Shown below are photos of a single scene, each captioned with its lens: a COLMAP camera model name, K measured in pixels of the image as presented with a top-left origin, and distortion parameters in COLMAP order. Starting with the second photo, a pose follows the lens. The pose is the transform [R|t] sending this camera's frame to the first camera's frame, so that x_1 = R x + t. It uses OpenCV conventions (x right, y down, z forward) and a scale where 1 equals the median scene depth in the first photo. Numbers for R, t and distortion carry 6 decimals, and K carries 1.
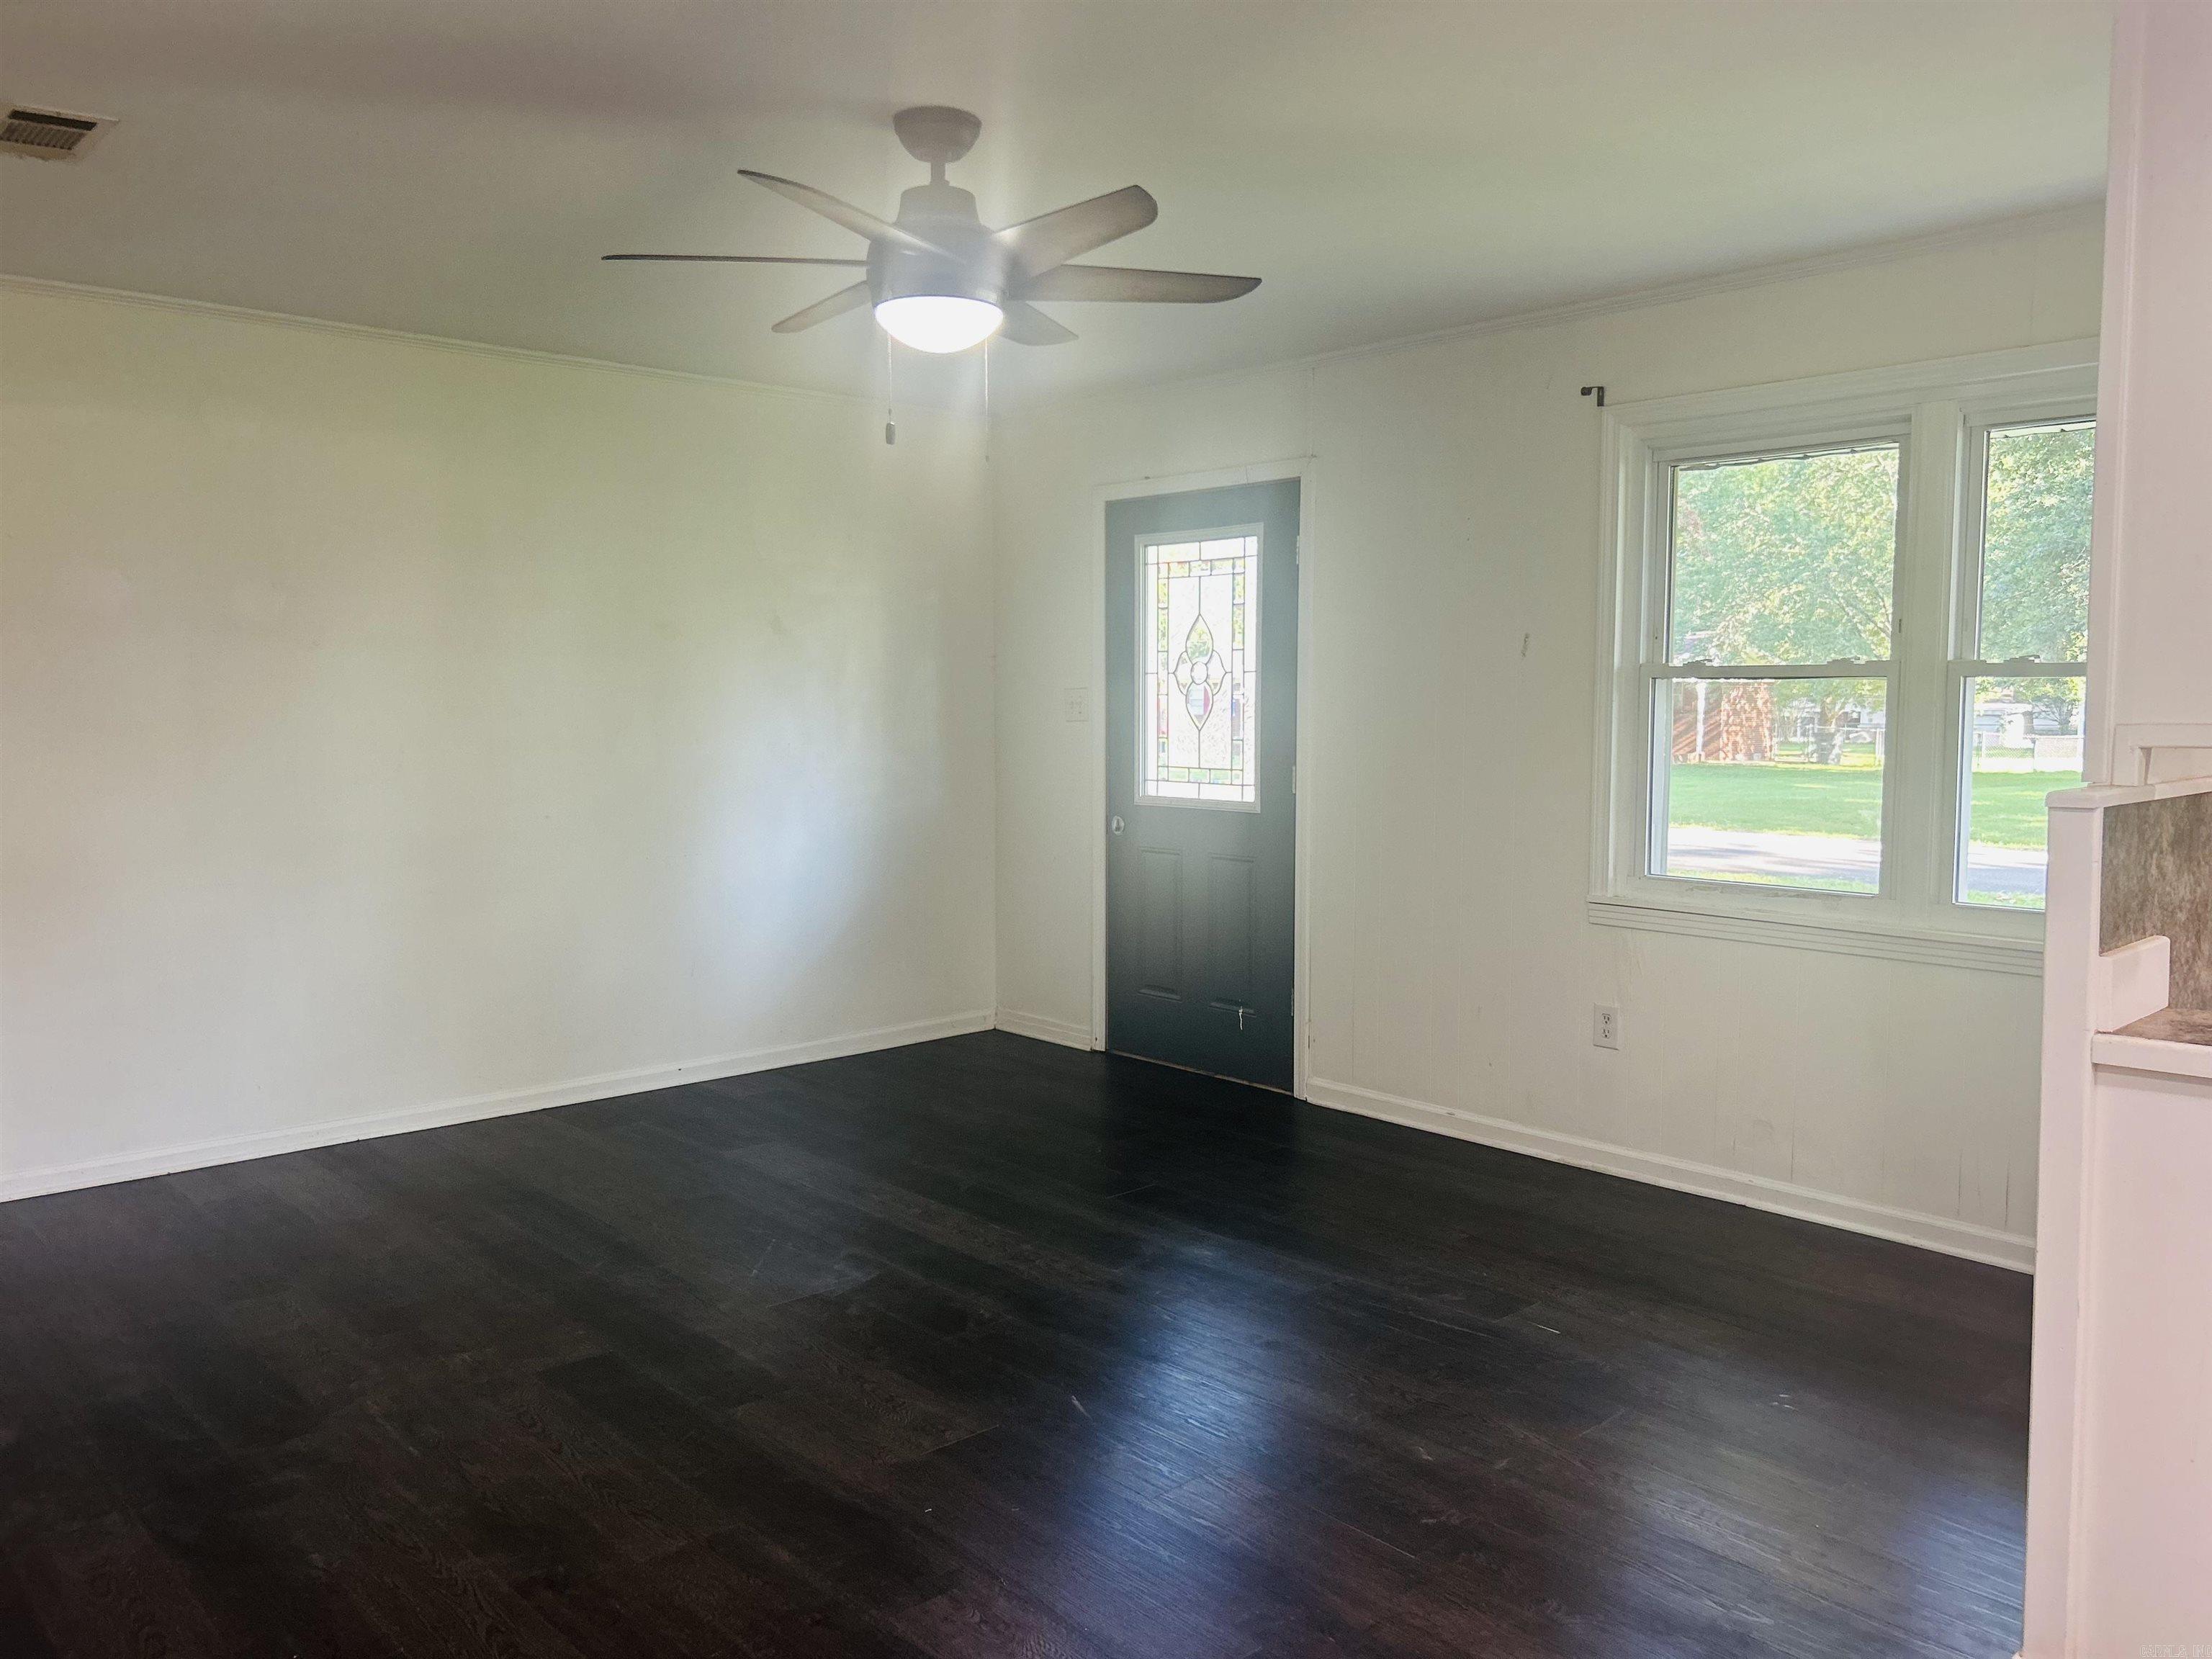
lens RADIAL K [[1673.9, 0, 1106.0], [0, 1673.9, 829.5], [0, 0, 1]] dist [0.058735, -0.091813]
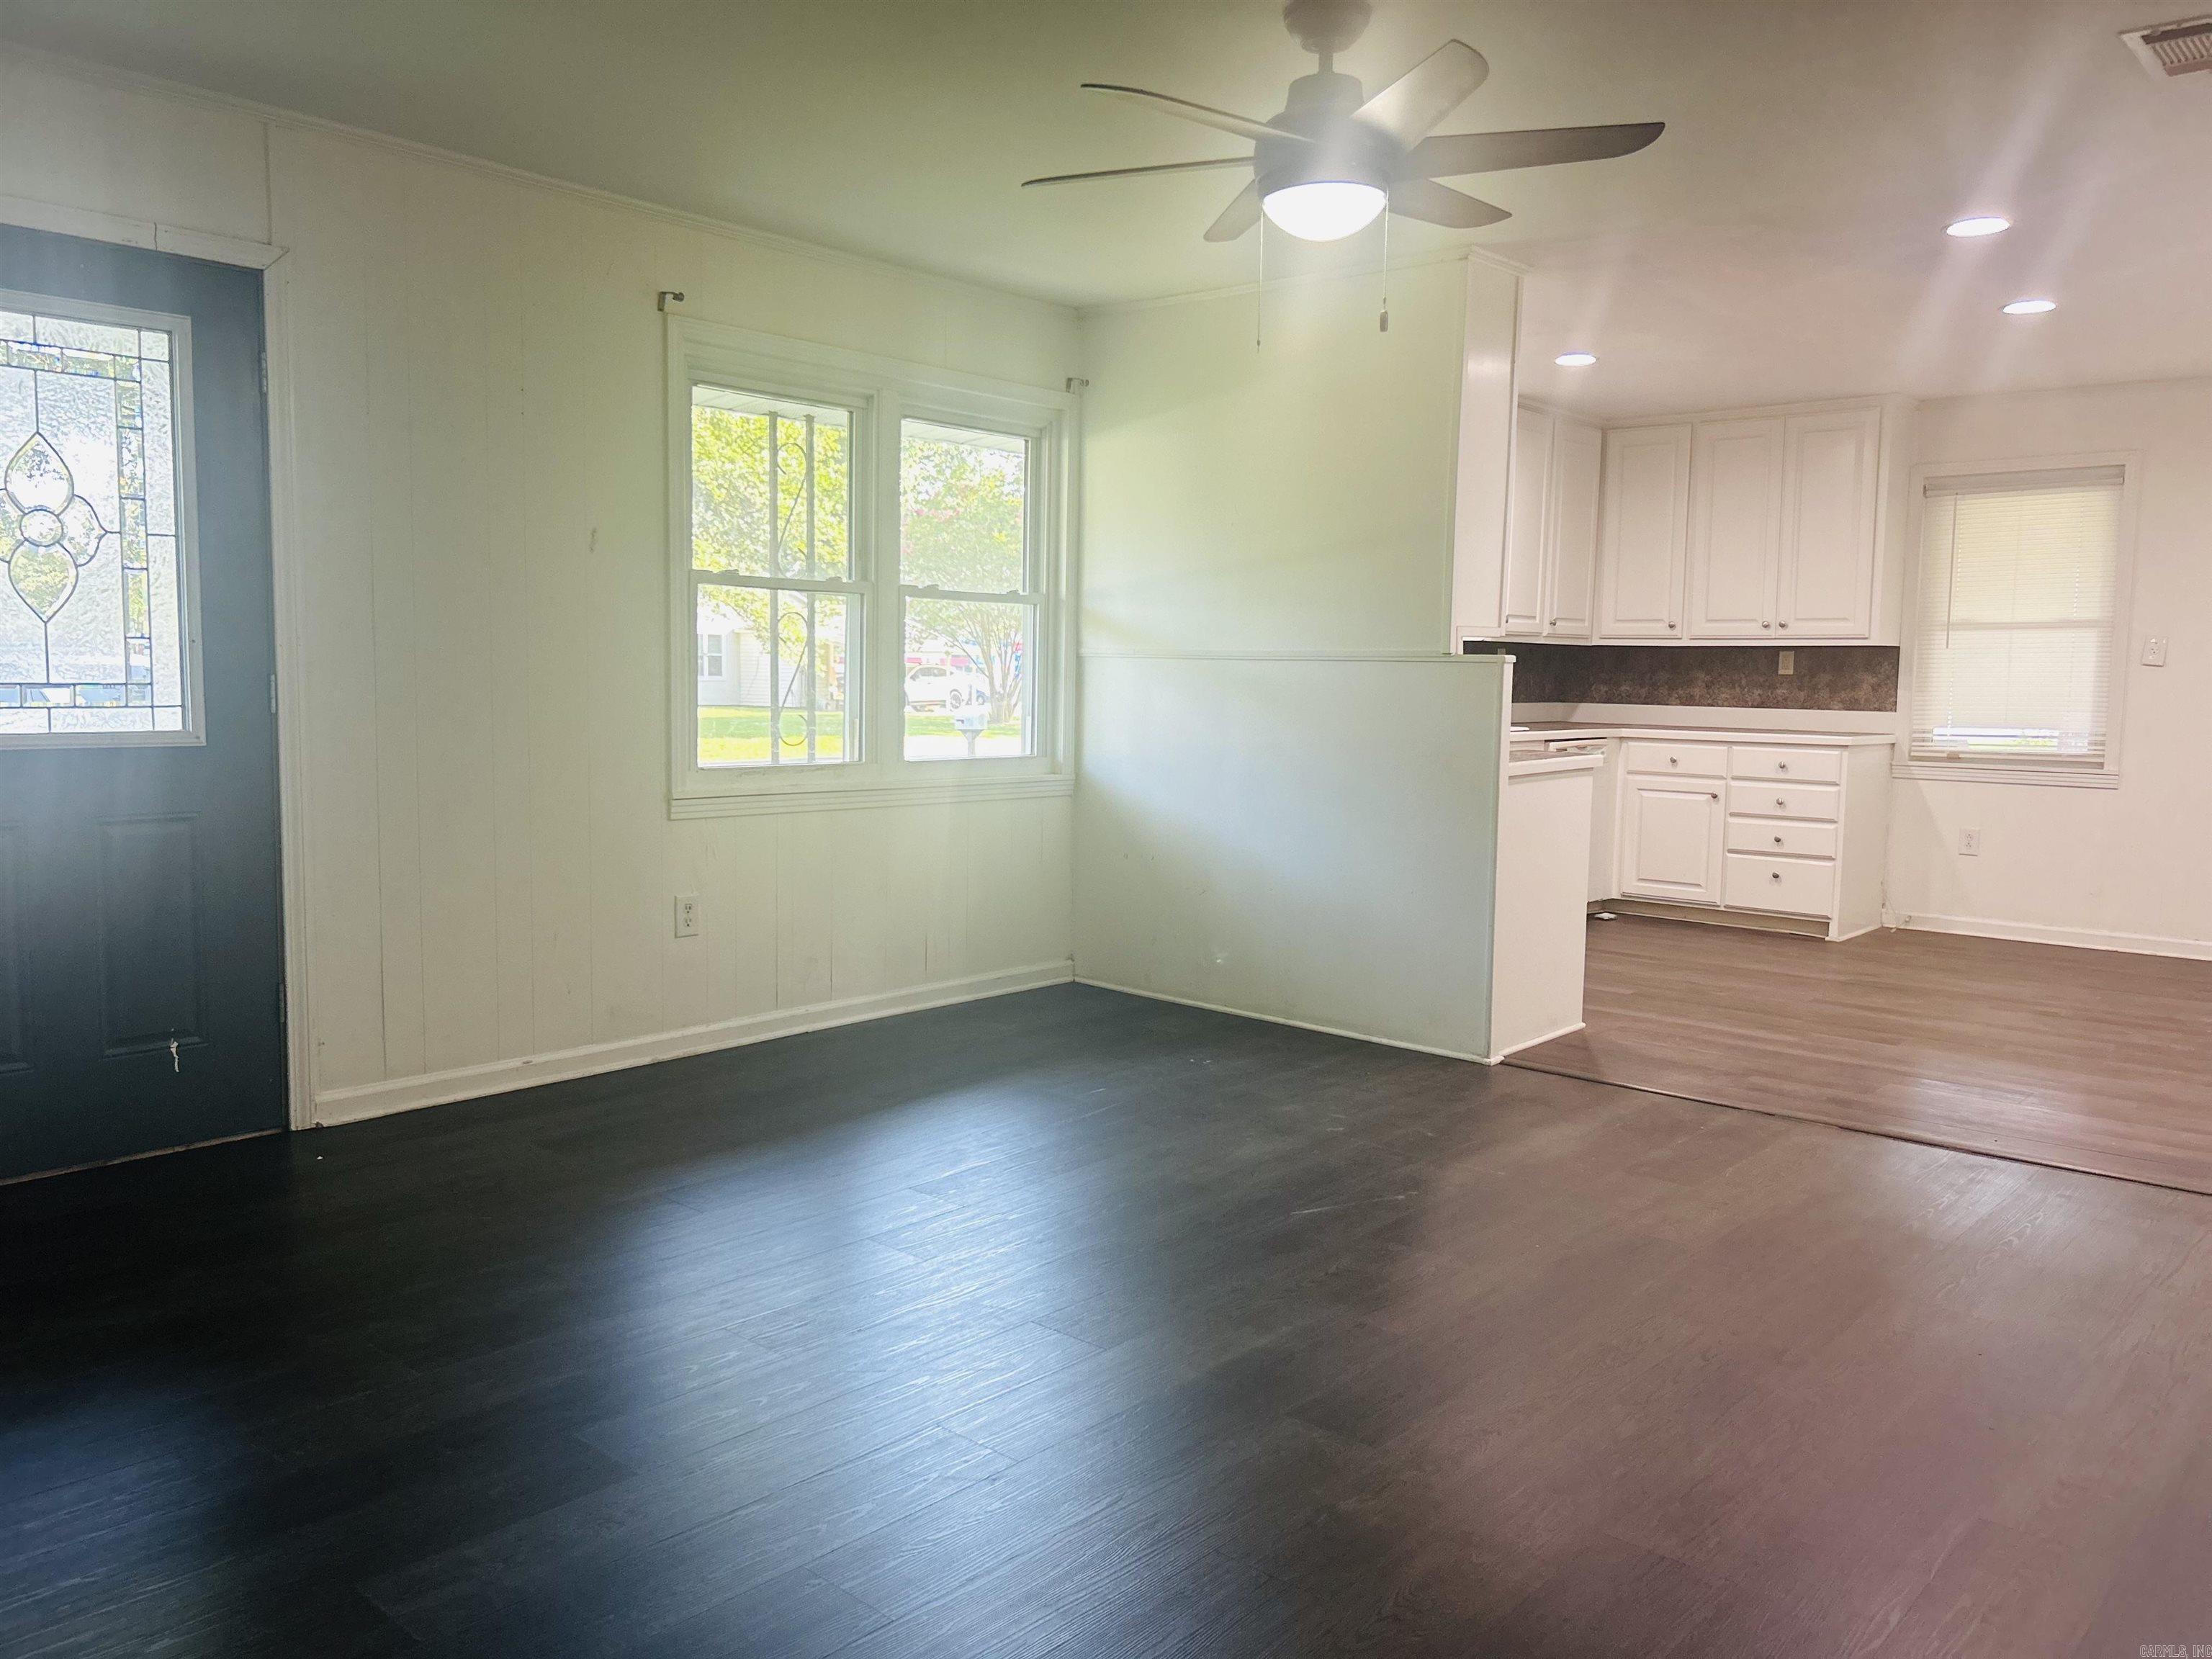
lens RADIAL K [[1673.9, 0, 1106.0], [0, 1673.9, 829.5], [0, 0, 1]] dist [0.058735, -0.091813]
pose [[-0.106462, -0.101476, 0.989125, -0.654134], [0.061701, 0.992187, 0.108431, -0.028591], [-0.992401, 0.072574, -0.099369, 0.730785]]
